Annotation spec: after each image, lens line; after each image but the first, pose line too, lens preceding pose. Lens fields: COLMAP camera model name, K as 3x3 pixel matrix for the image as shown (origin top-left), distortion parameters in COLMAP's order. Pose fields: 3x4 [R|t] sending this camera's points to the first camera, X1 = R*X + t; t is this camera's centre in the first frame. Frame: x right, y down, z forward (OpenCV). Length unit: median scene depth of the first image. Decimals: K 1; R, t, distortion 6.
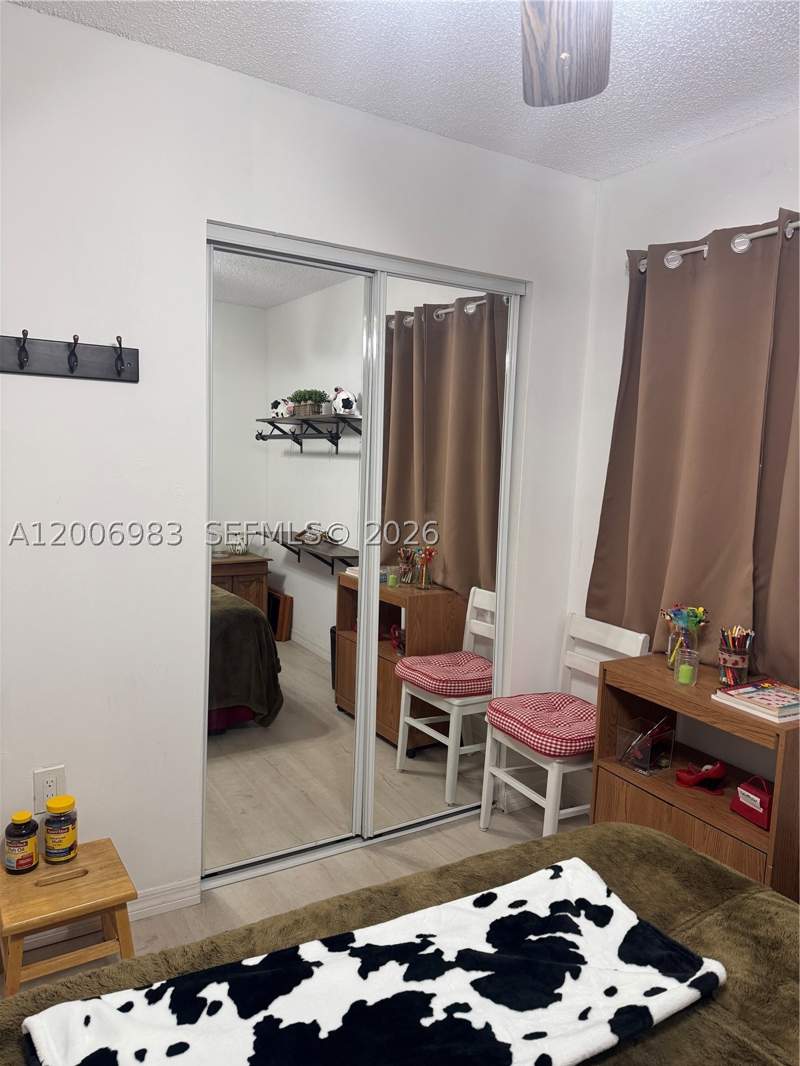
lens RADIAL K [[739.7, 0, 400.0], [0, 739.7, 533.0], [0, 0, 1]] dist [0.009056, 0.003667]
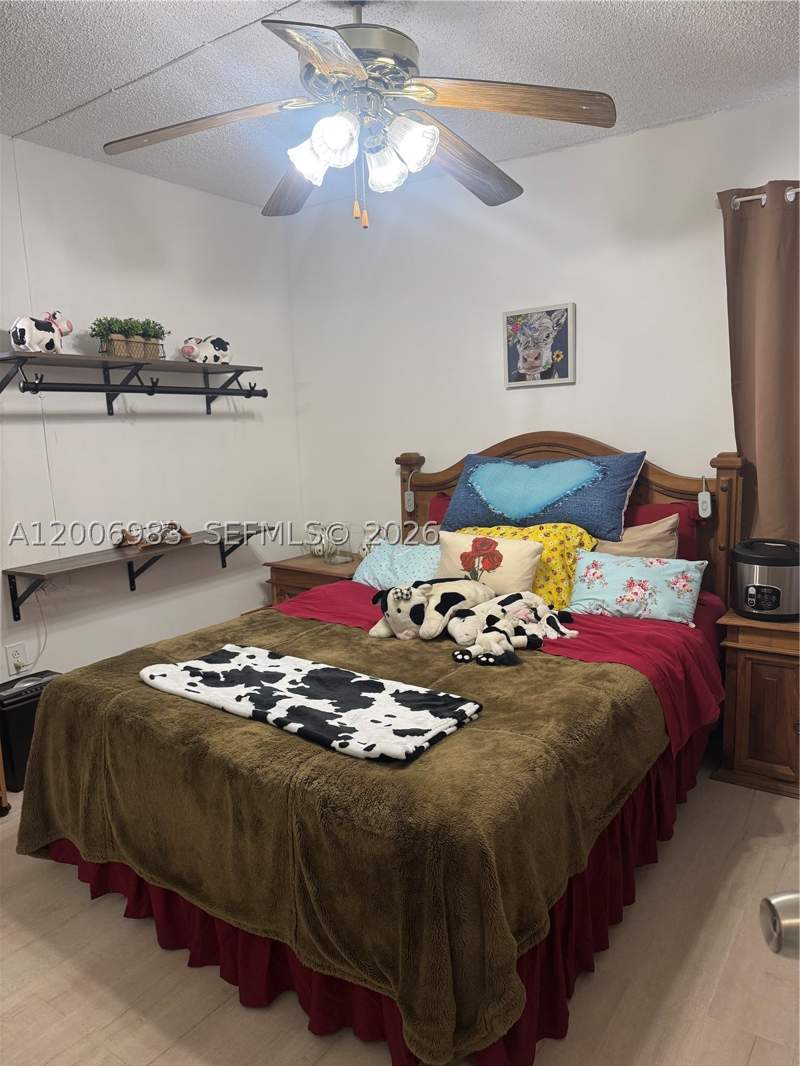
lens RADIAL K [[739.7, 0, 400.0], [0, 739.7, 533.0], [0, 0, 1]] dist [0.009056, 0.003667]
pose [[-0.397926, -0.154370, 0.904337, -1.542341], [0.125830, 0.967242, 0.220475, -0.104712], [-0.908747, 0.201526, -0.365466, 1.250968]]
